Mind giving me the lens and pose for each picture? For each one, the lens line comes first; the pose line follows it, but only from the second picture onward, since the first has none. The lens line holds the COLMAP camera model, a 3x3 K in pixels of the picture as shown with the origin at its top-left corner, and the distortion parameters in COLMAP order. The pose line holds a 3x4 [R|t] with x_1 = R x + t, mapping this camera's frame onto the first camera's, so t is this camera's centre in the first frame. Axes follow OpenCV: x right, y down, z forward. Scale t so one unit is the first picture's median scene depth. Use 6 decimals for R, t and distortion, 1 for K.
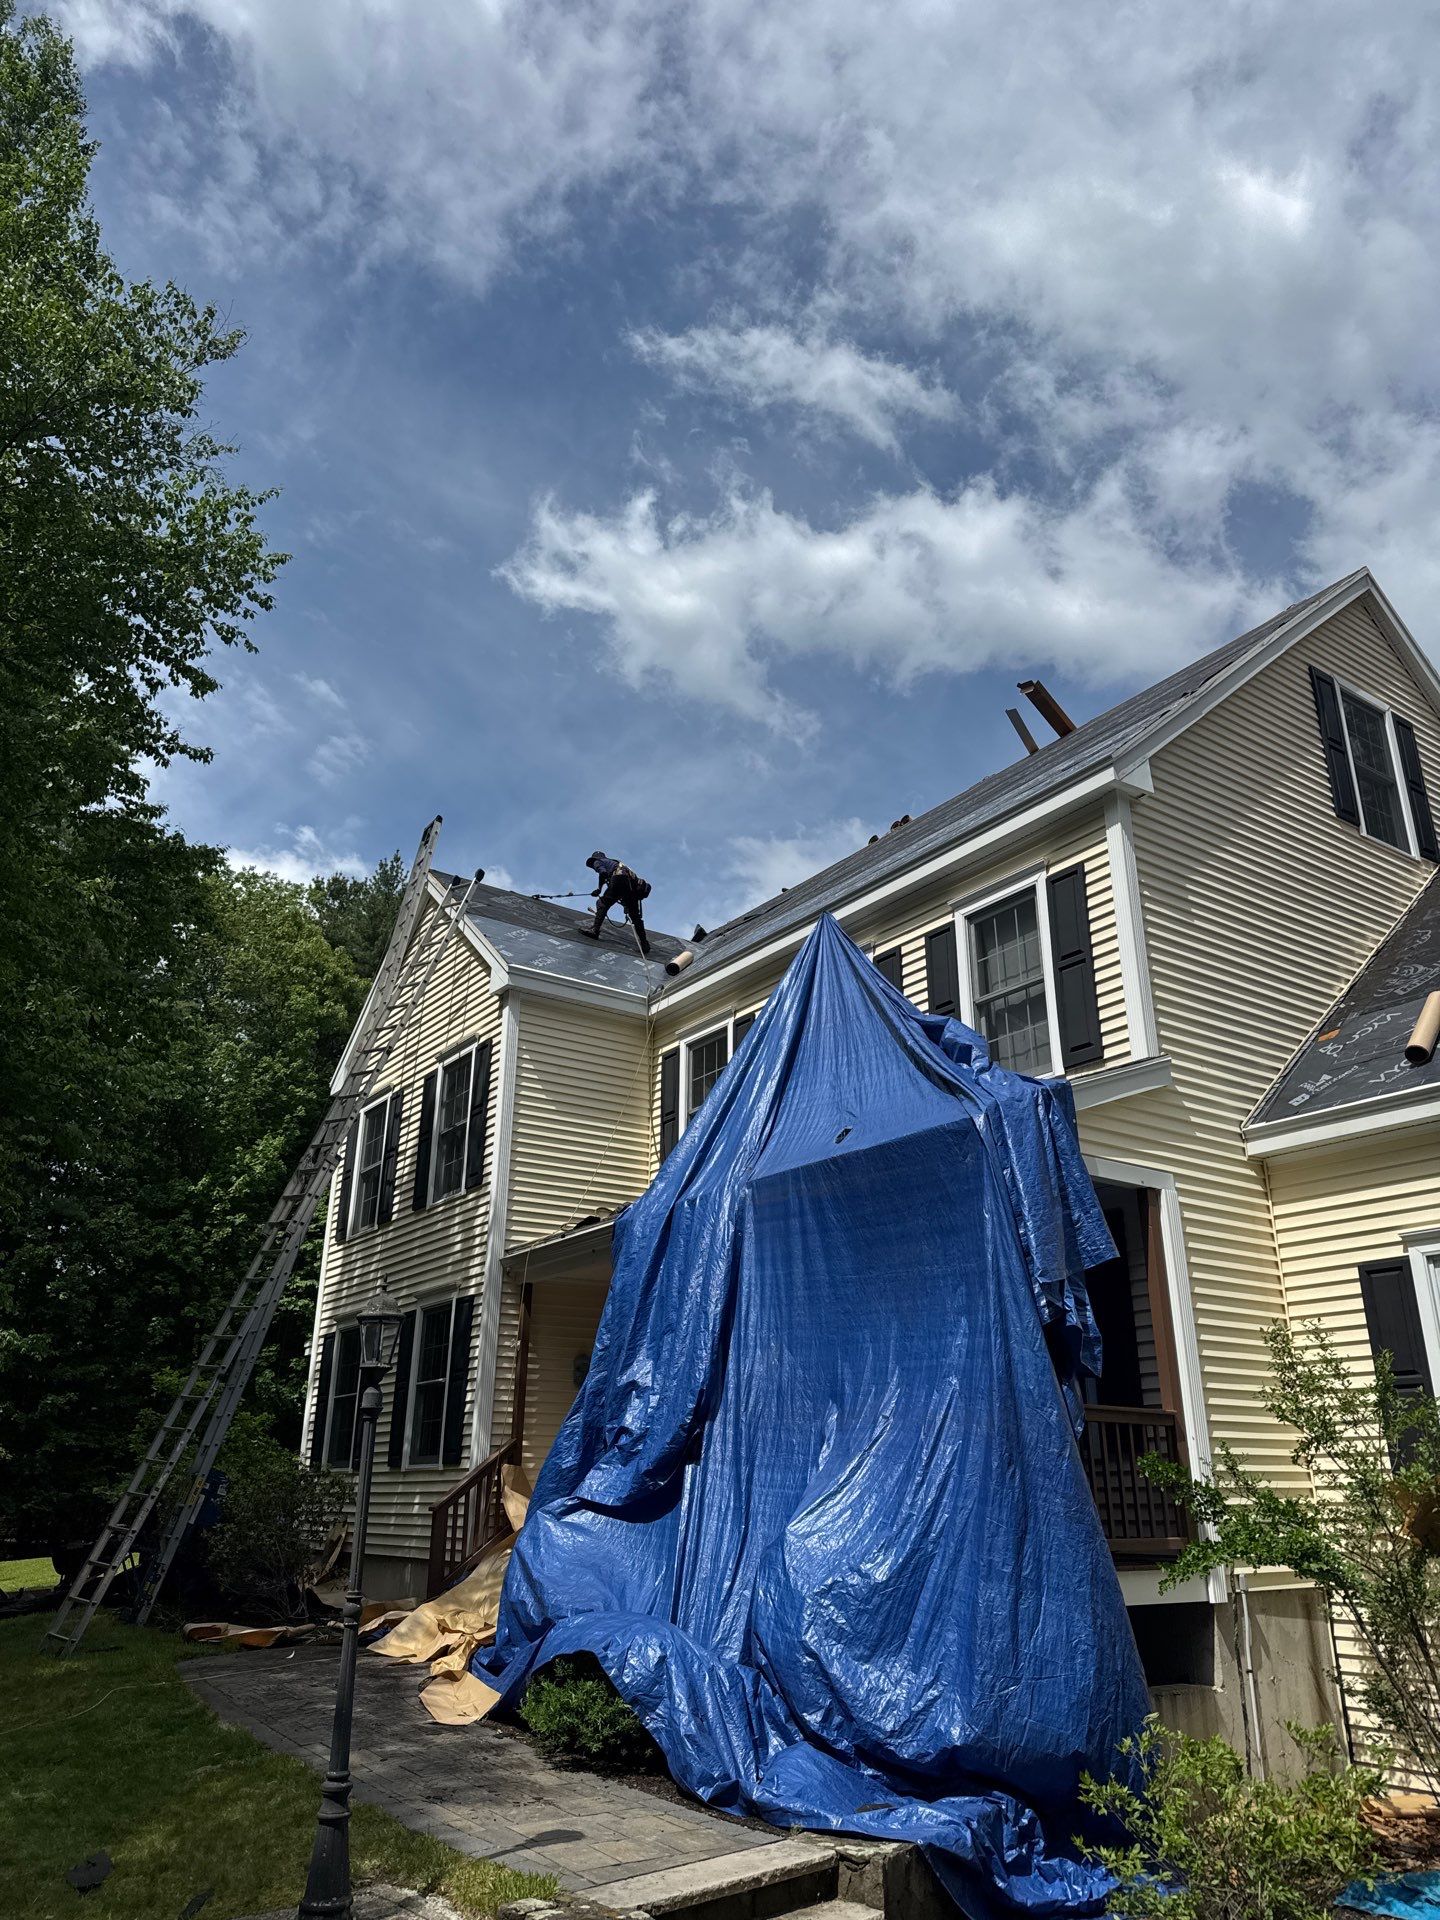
lens RADIAL K [[1368.5, 0, 726.6], [0, 1368.5, 968.4], [0, 0, 1]] dist [0.063073, -0.011769]
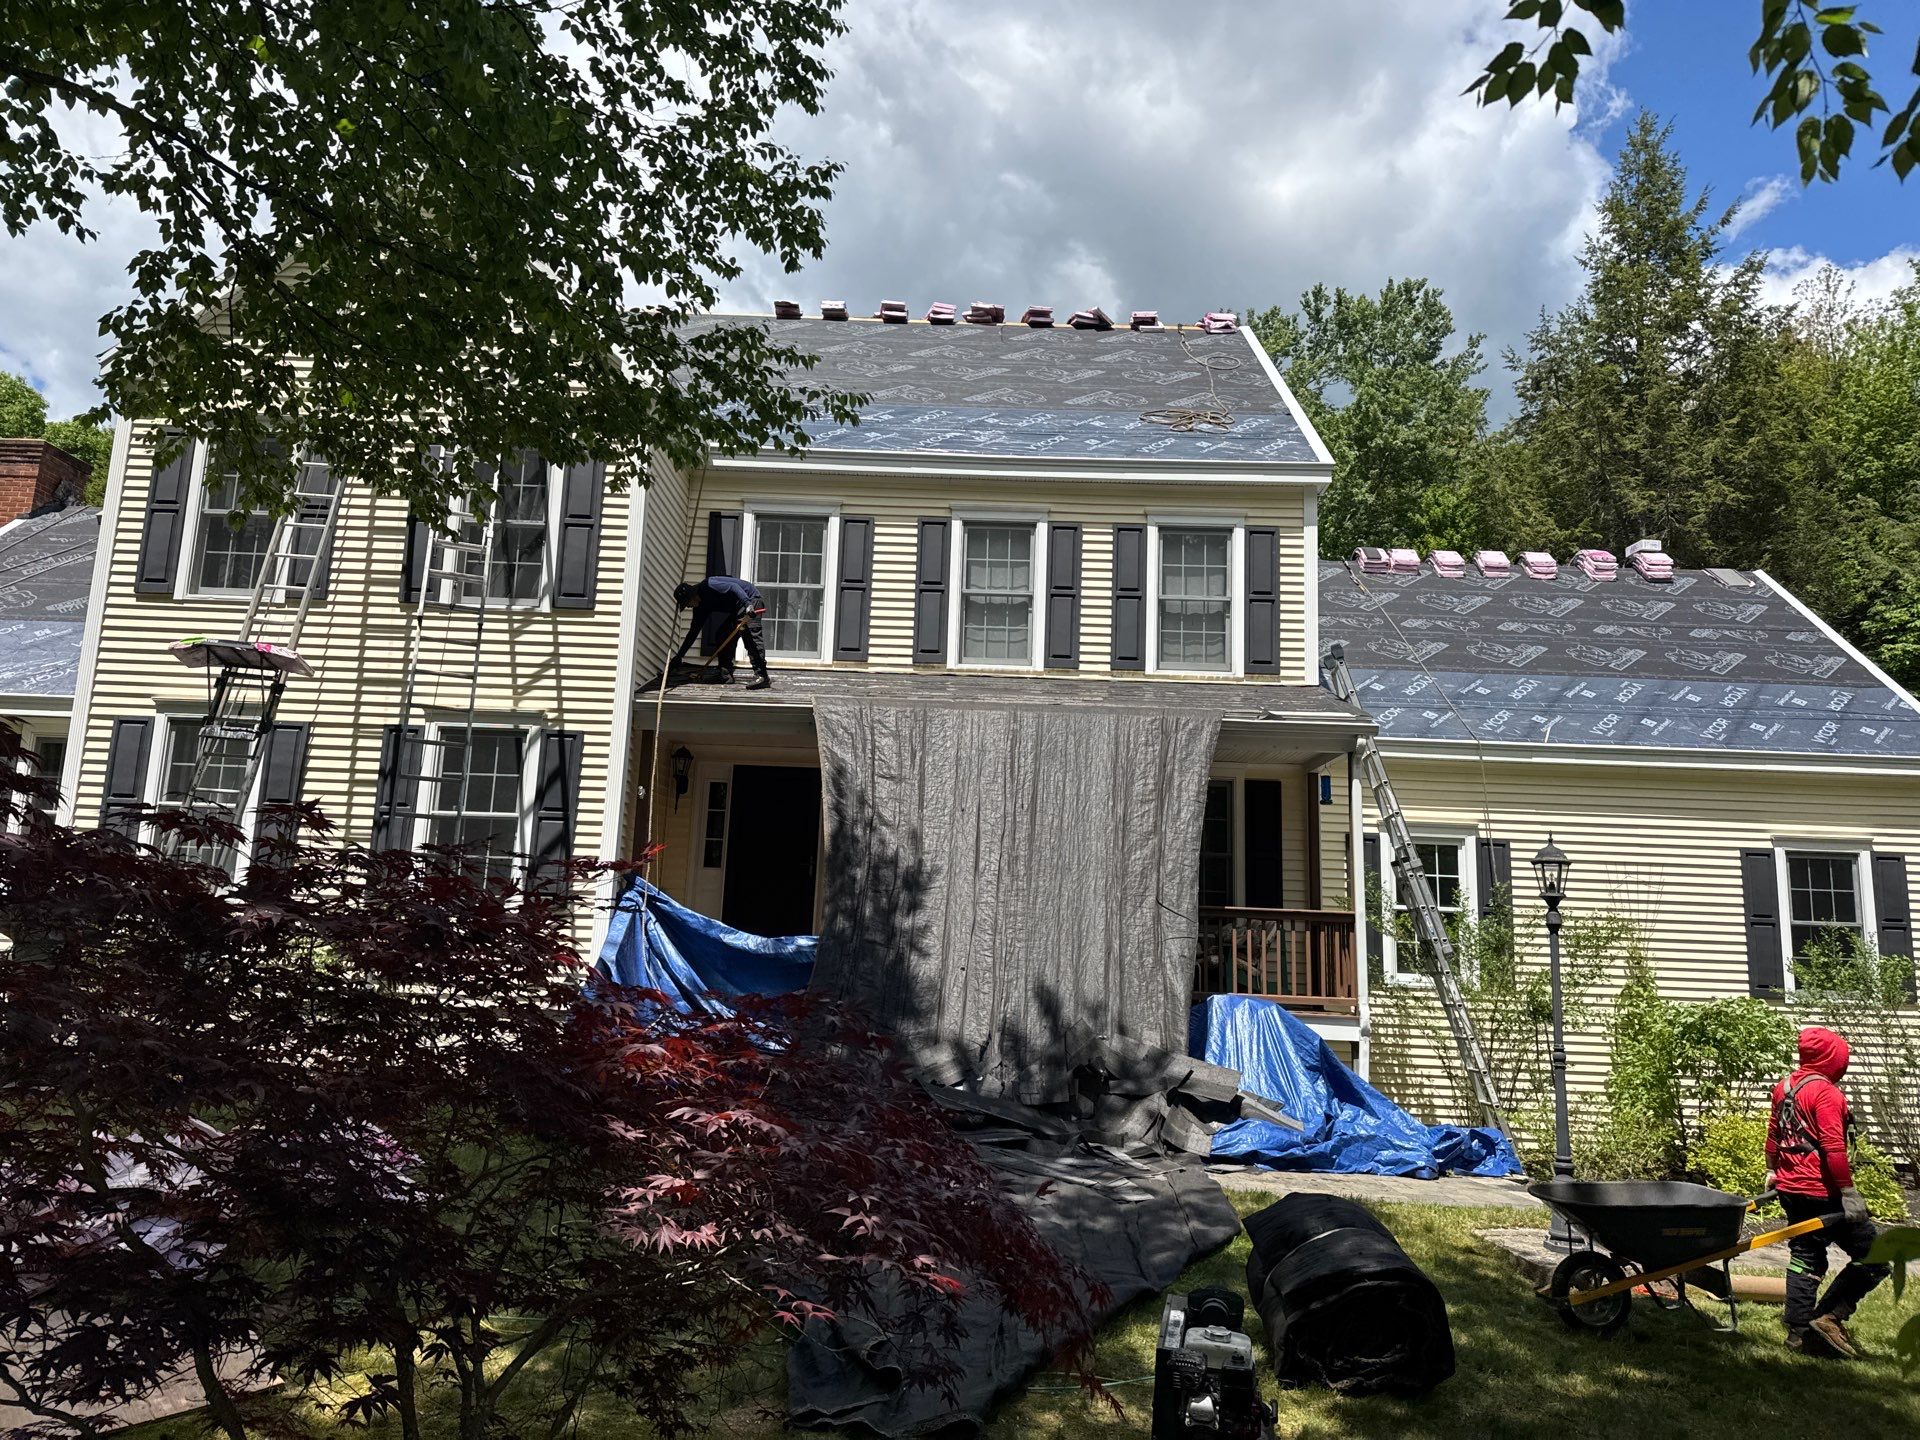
lens RADIAL K [[1363.7, 0, 976.3], [0, 1363.7, 720.5], [0, 0, 1]] dist [0.042487, -0.035784]
pose [[0.573305, 0.162319, 0.803103, -0.778267], [-0.323268, 0.945475, 0.039674, 0.119582], [-0.752874, -0.282363, 0.594518, 0.310372]]
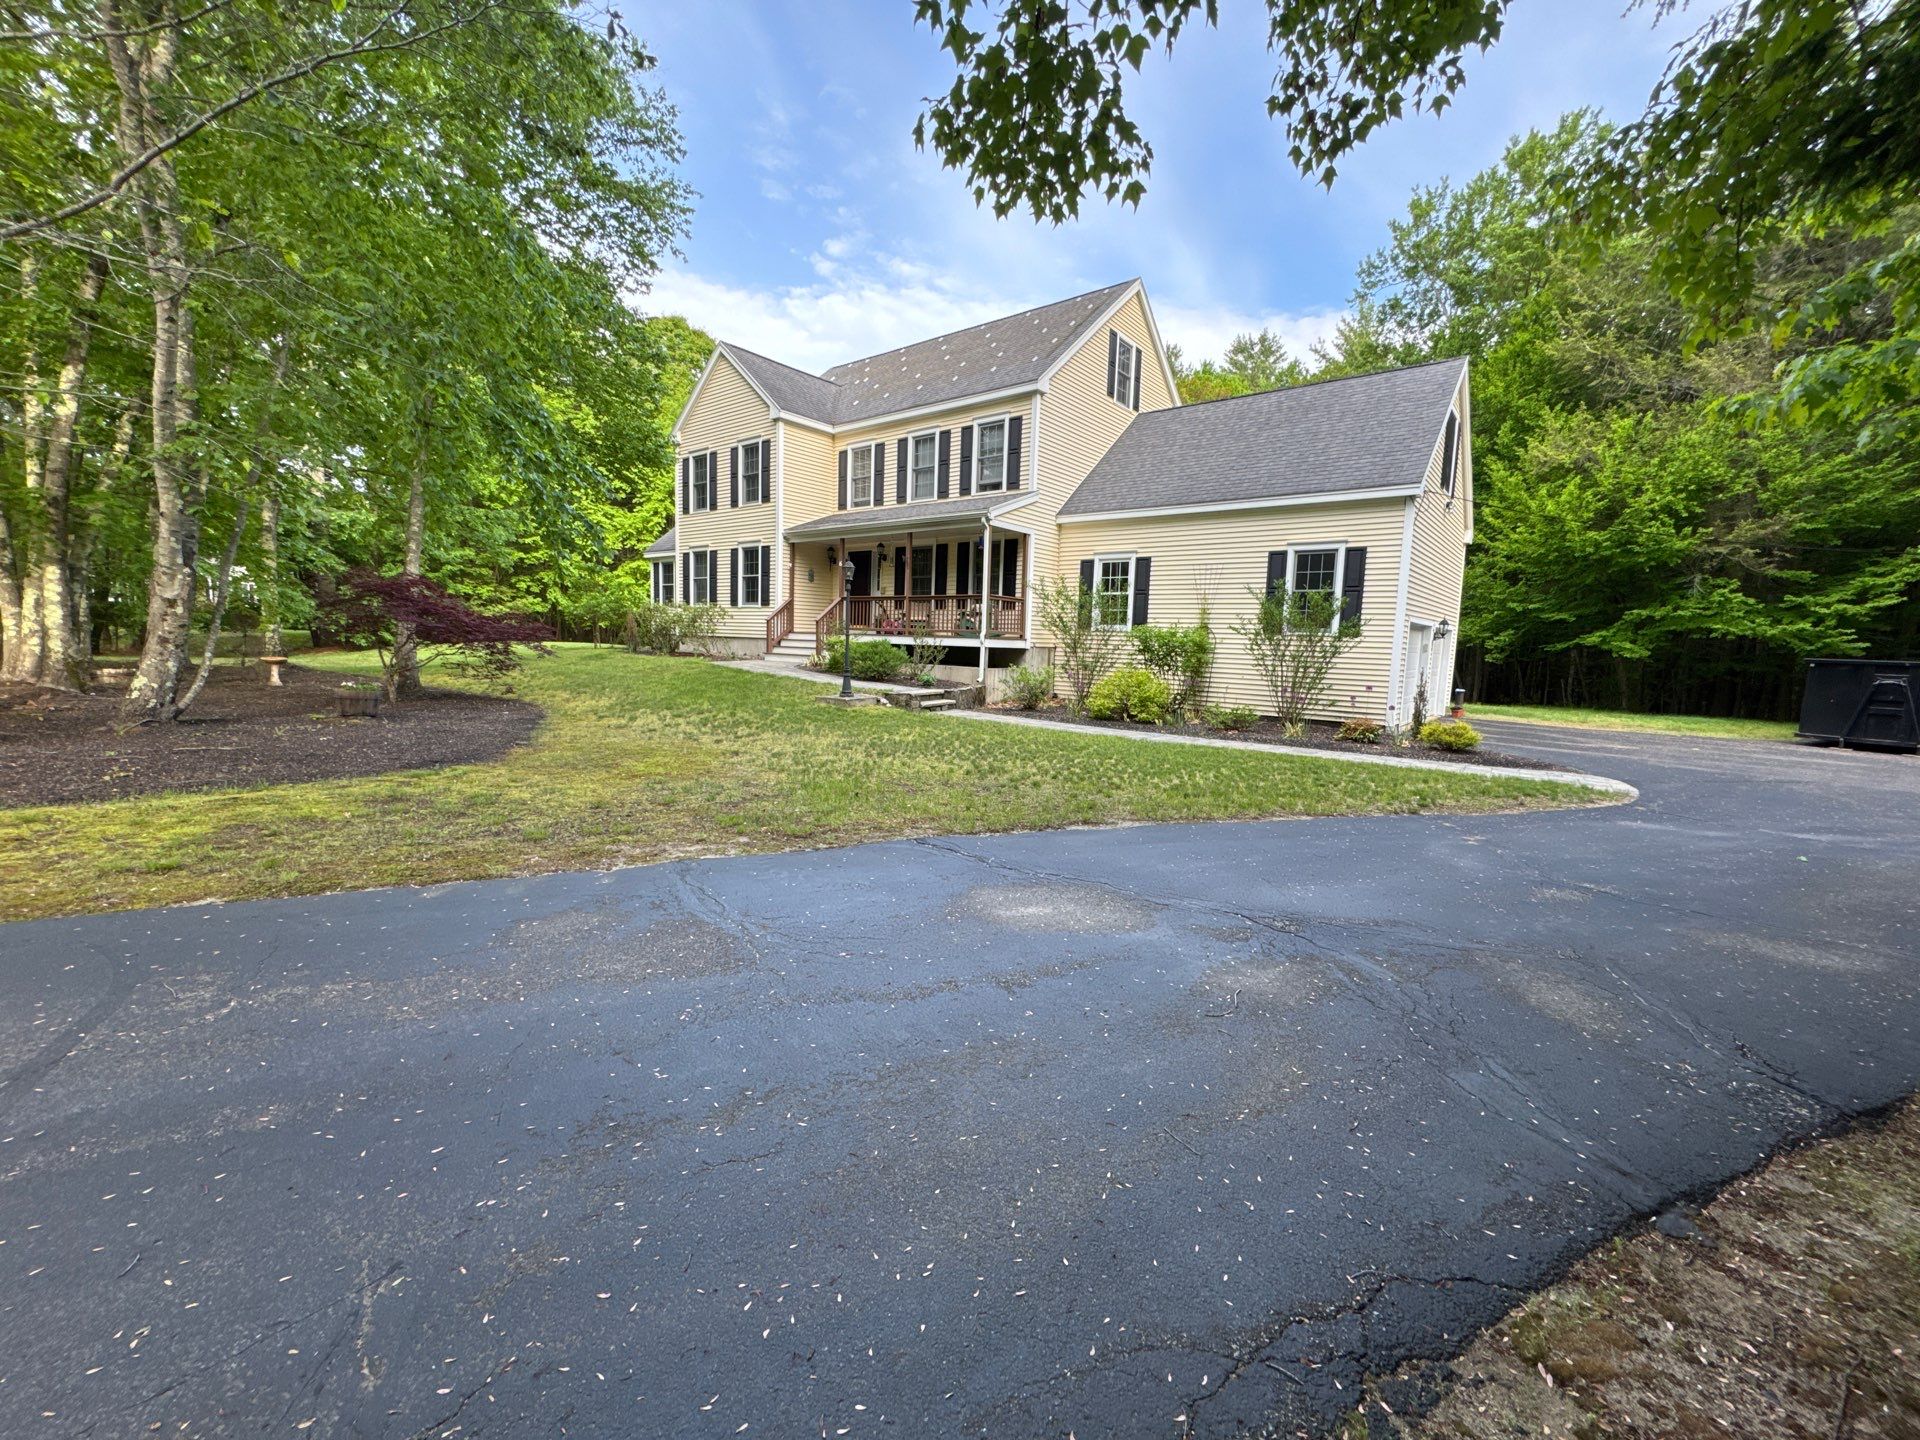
lens RADIAL K [[766.5, 0, 953.6], [0, 766.5, 725.0], [0, 0, 1]] dist [0.000900, -0.001711]
pose [[0.964422, 0.006437, 0.264288, -0.243758], [-0.127738, 0.886604, 0.444541, -0.160604], [-0.231457, -0.462485, 0.855883, -0.517339]]
